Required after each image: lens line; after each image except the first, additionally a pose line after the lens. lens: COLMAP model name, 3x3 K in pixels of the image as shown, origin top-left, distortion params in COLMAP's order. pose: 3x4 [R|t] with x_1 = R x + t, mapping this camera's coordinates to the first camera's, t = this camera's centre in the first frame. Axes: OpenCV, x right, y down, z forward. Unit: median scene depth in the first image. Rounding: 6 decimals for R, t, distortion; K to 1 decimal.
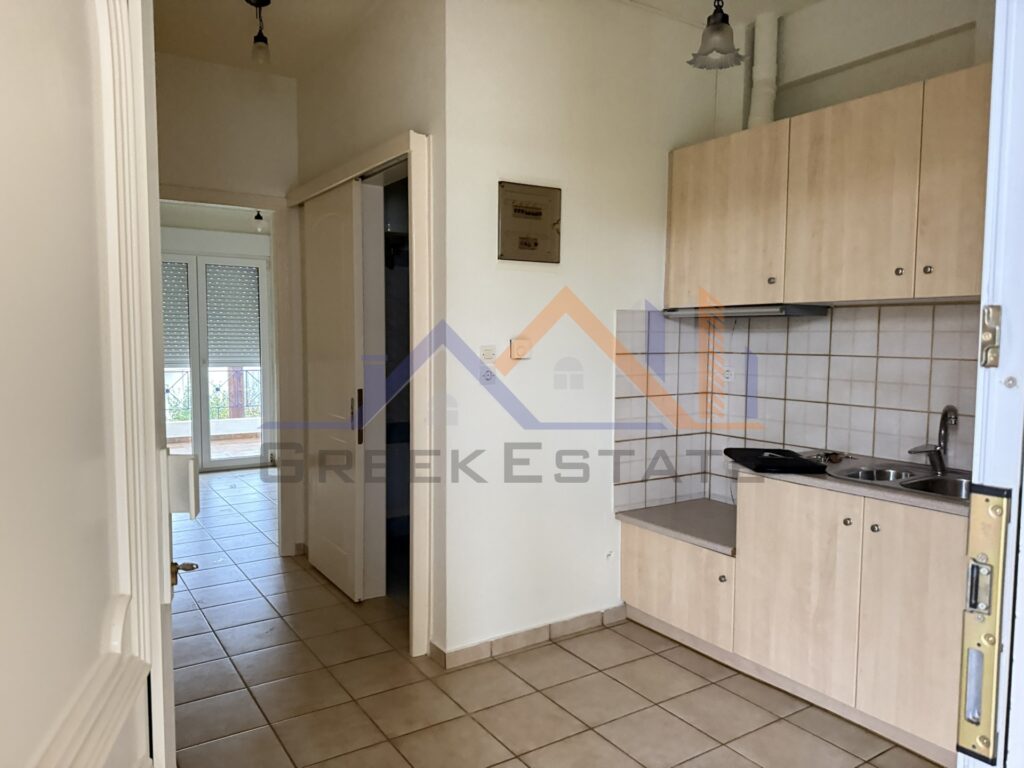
lens RADIAL K [[715.5, 0, 506.8], [0, 715.5, 383.1], [0, 0, 1]] dist [0.132701, -0.242614]
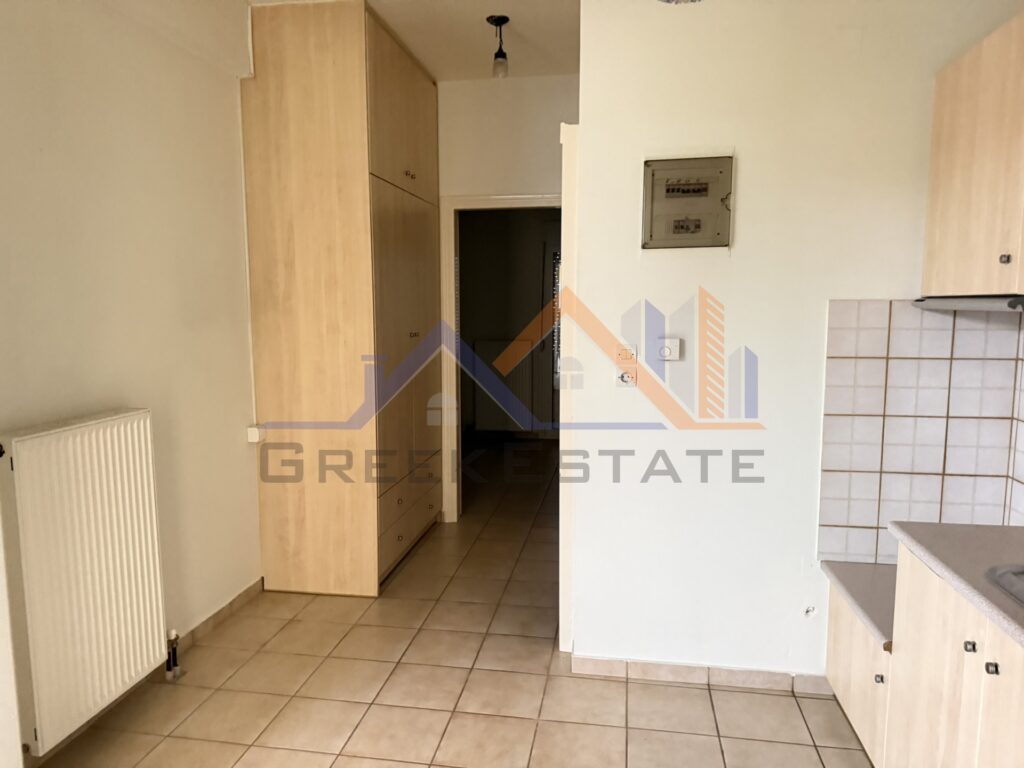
lens RADIAL K [[715.5, 0, 506.8], [0, 715.5, 383.1], [0, 0, 1]] dist [0.132701, -0.242614]
pose [[0.732694, 0.067429, -0.677210, 0.472889], [-0.039087, 0.997606, 0.057041, -0.048152], [0.679435, -0.015324, 0.733576, 0.214759]]
